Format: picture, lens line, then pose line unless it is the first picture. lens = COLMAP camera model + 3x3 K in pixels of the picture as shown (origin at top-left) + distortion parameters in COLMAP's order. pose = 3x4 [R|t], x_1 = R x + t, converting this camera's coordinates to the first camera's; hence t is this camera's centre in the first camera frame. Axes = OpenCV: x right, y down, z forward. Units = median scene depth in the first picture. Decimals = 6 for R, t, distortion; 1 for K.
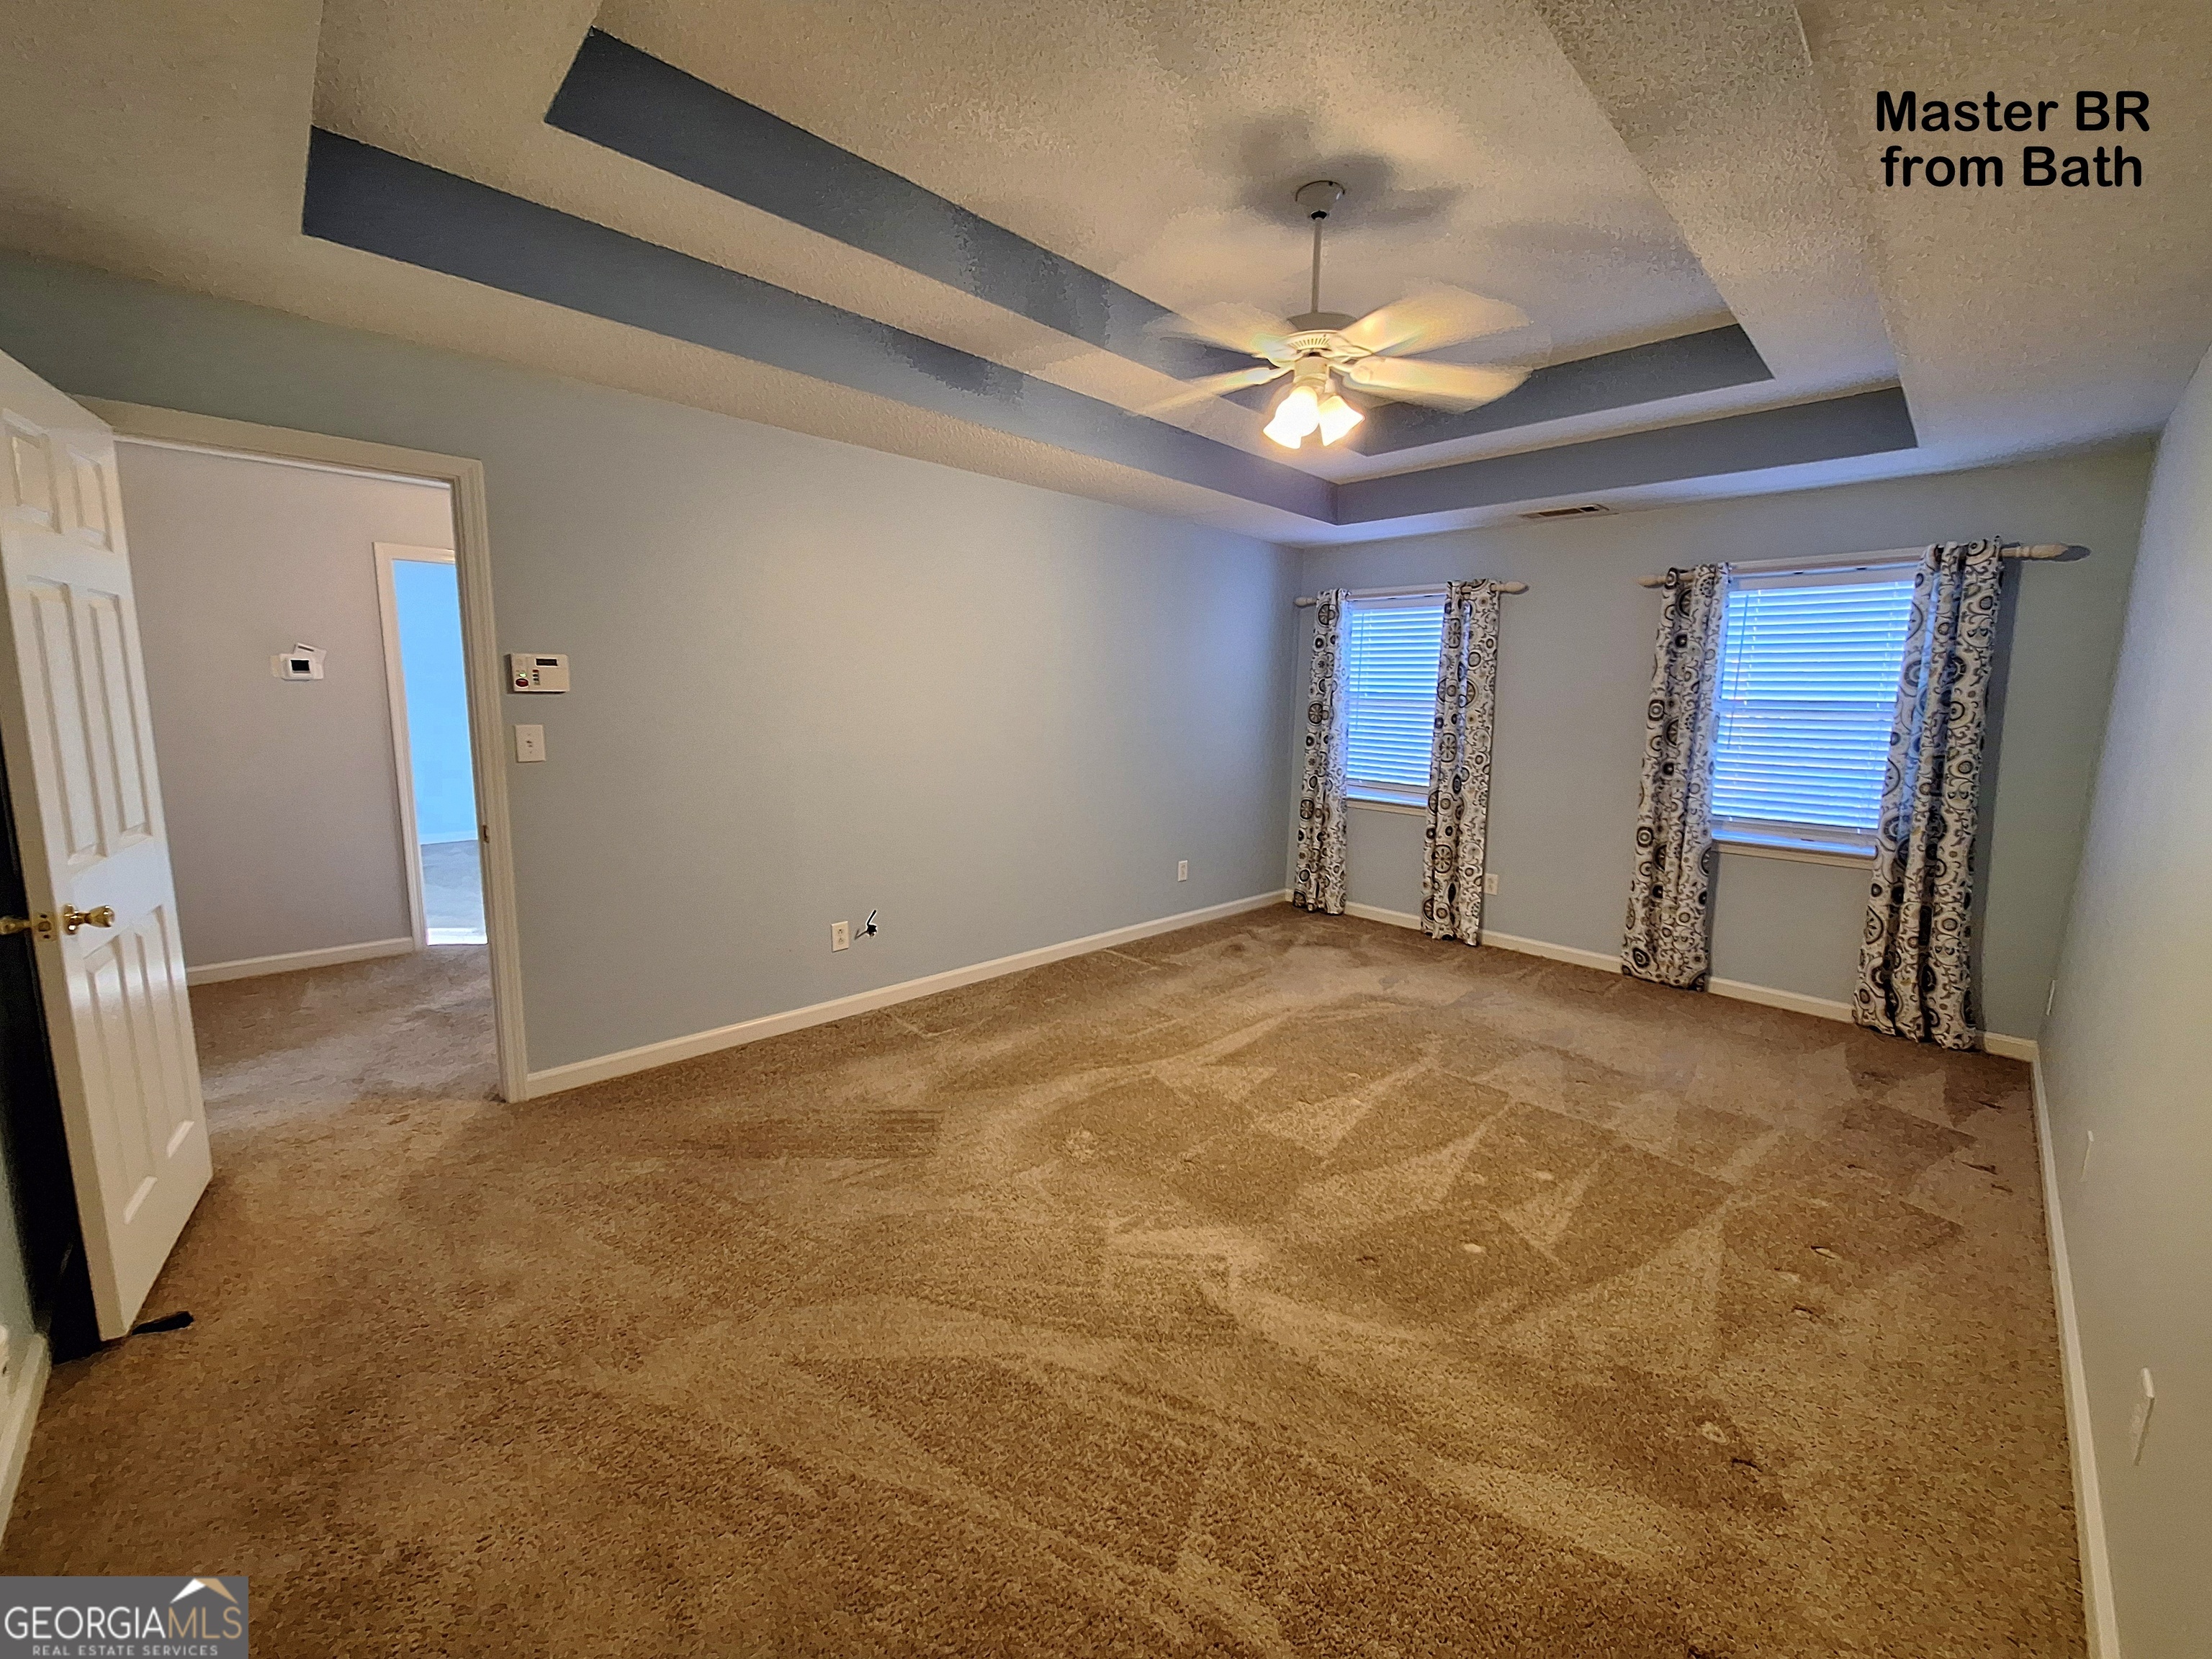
lens RADIAL K [[864.4, 0, 1101.2], [0, 864.4, 827.0], [0, 0, 1]] dist [-0.000420, -0.000105]
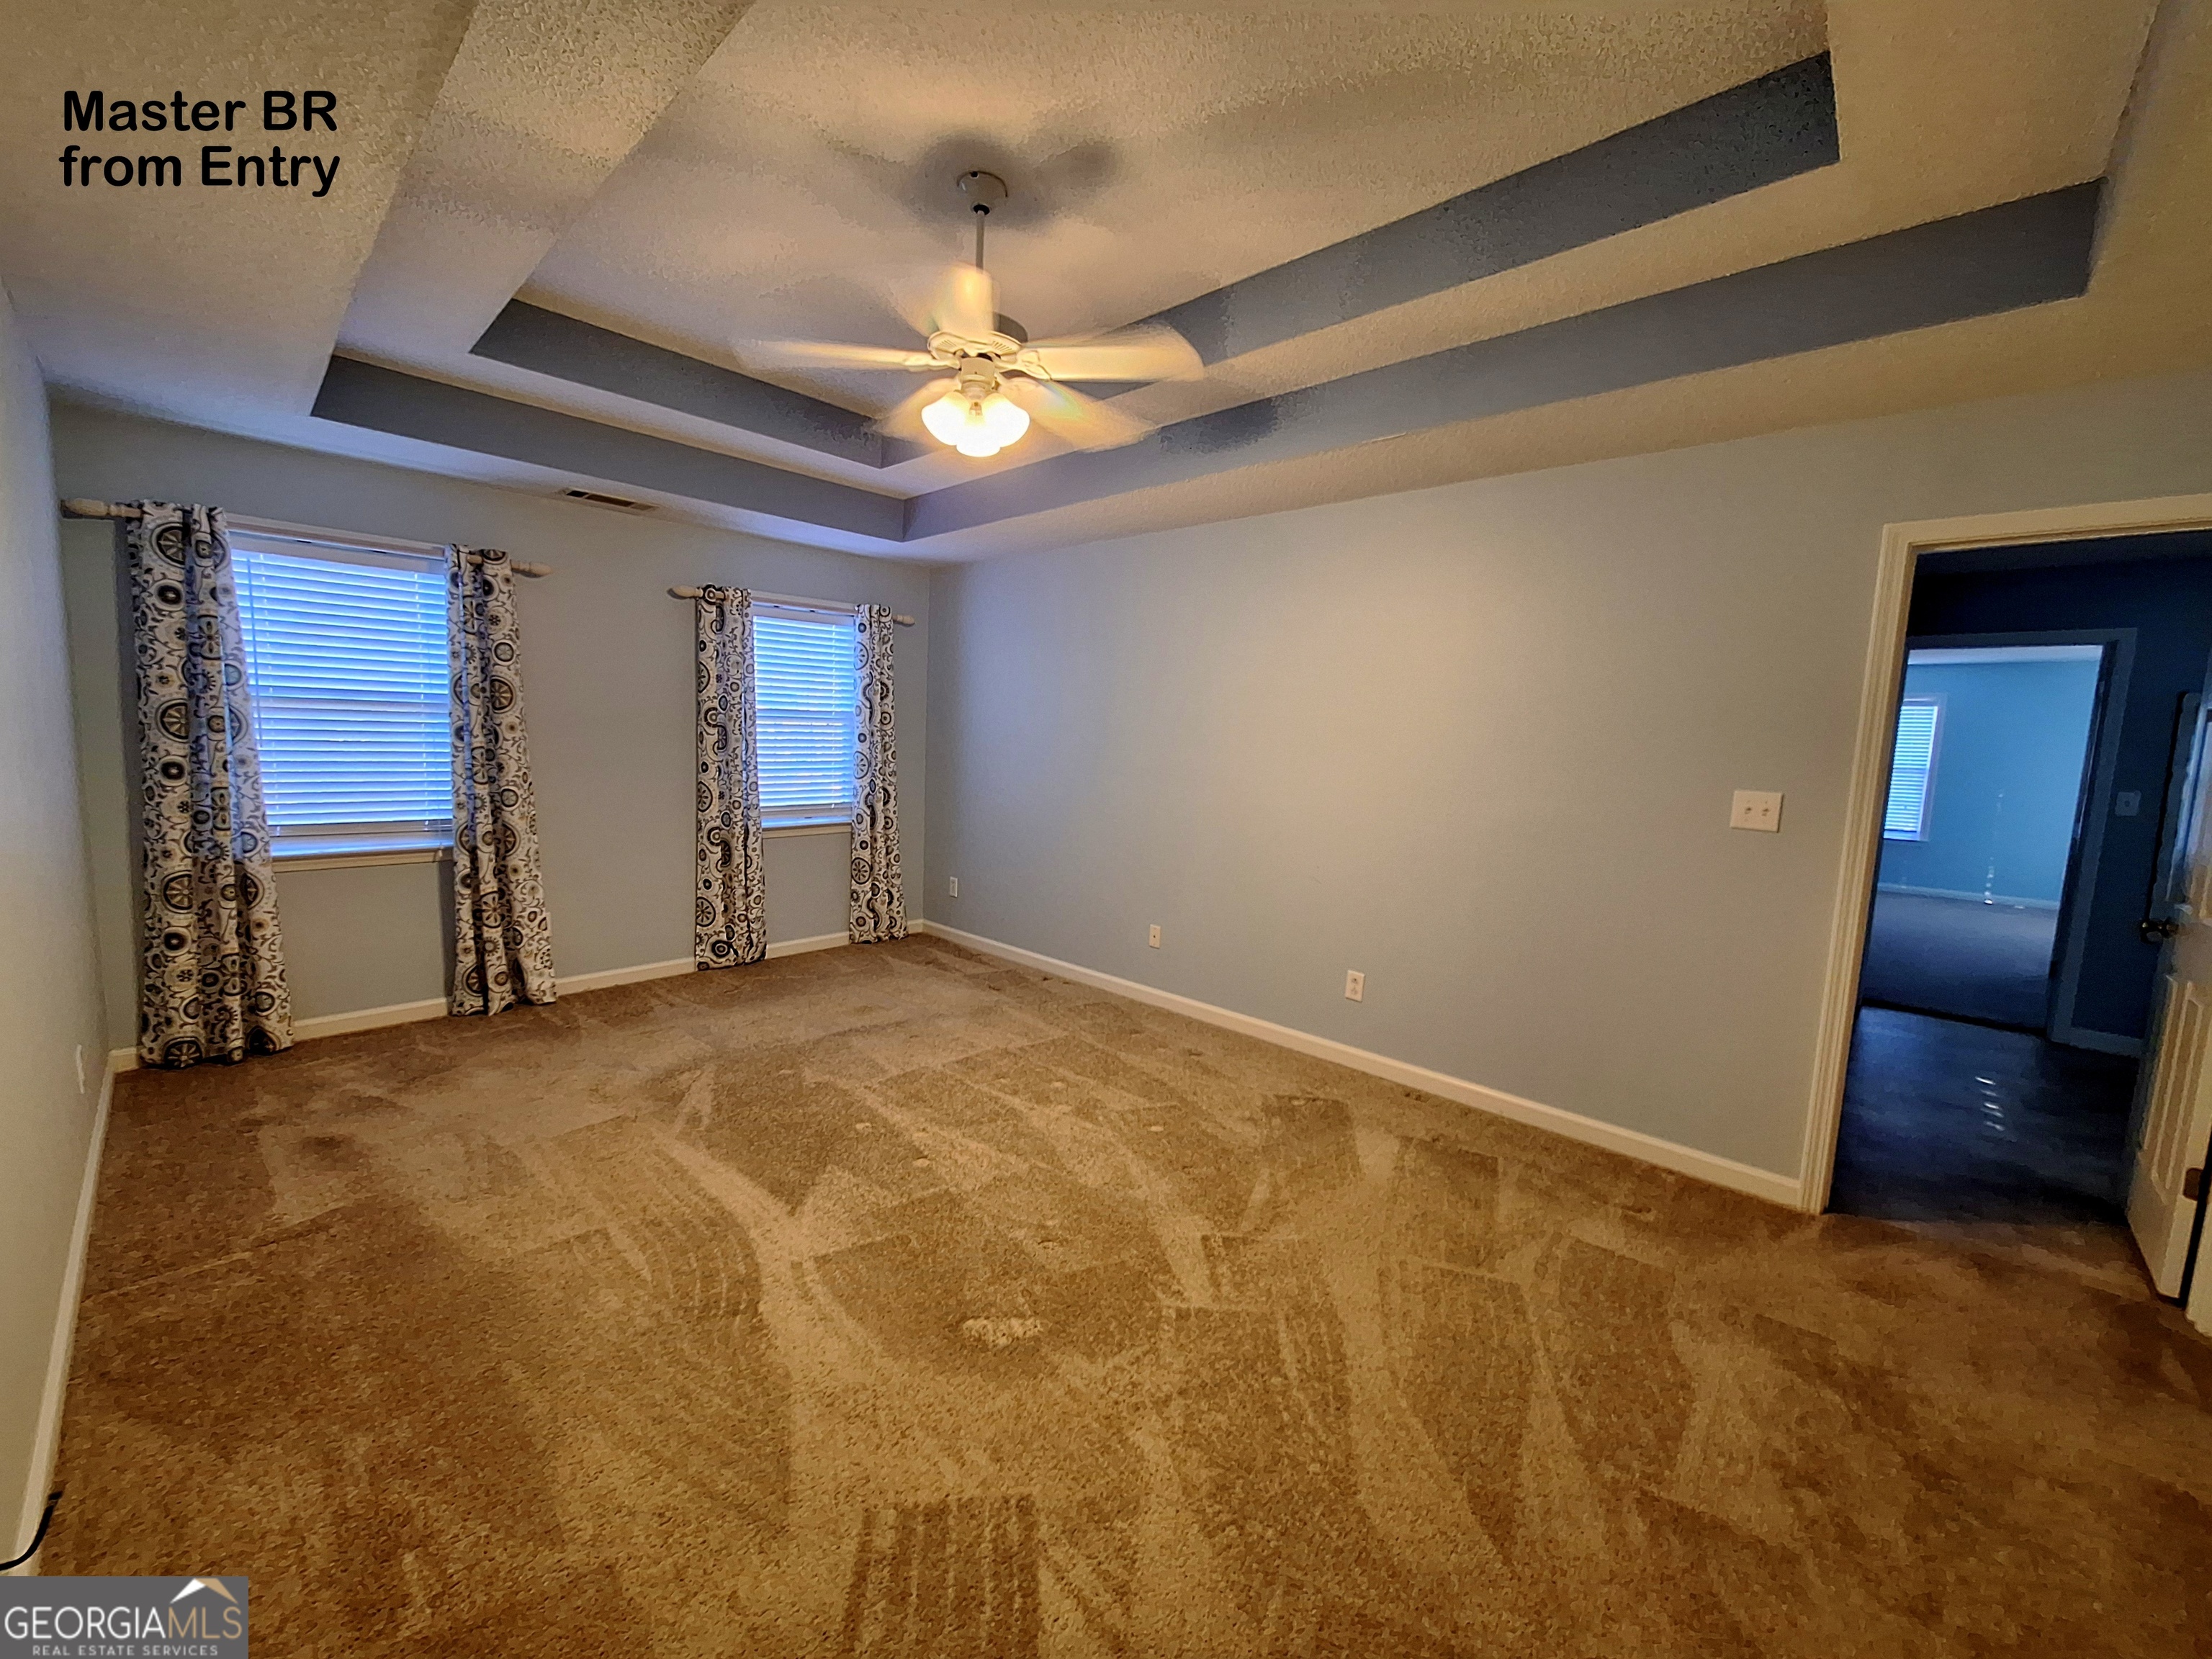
lens RADIAL K [[864.4, 0, 1101.2], [0, 864.4, 827.0], [0, 0, 1]] dist [-0.000420, -0.000105]
pose [[-0.033672, -0.135808, 0.990163, -0.479385], [0.118284, 0.983220, 0.138879, -0.100020], [-0.992409, 0.121797, -0.017043, 0.599770]]
